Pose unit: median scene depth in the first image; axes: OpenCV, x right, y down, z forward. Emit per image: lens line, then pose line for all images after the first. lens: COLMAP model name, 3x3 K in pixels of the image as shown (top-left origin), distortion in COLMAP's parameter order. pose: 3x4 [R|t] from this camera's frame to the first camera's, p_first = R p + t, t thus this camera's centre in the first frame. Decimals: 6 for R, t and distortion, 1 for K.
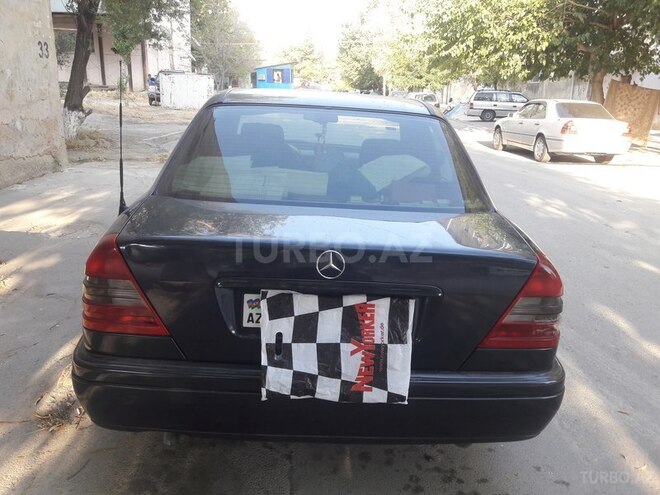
lens RADIAL K [[547.8, 0, 330.4], [0, 547.8, 242.7], [0, 0, 1]] dist [0.094948, -0.002036]
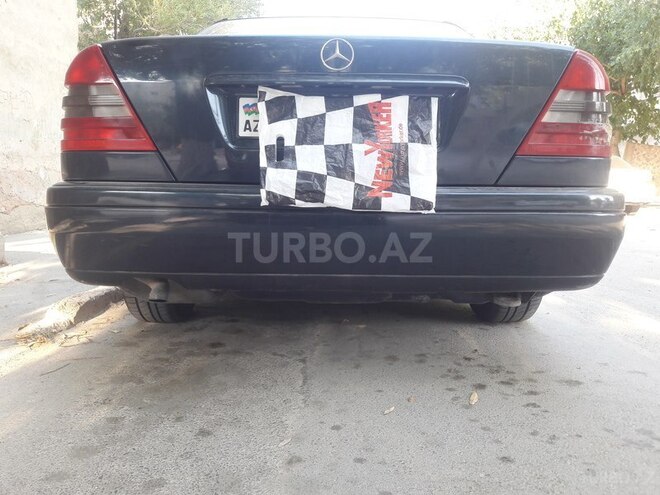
lens RADIAL K [[547.8, 0, 332.9], [0, 547.8, 250.0], [0, 0, 1]] dist [0.094948, -0.002036]
pose [[0.998660, -0.039089, -0.033919, 0.010579], [0.033381, 0.987346, -0.155025, 0.470627], [0.039549, 0.153685, 0.987328, 0.181091]]
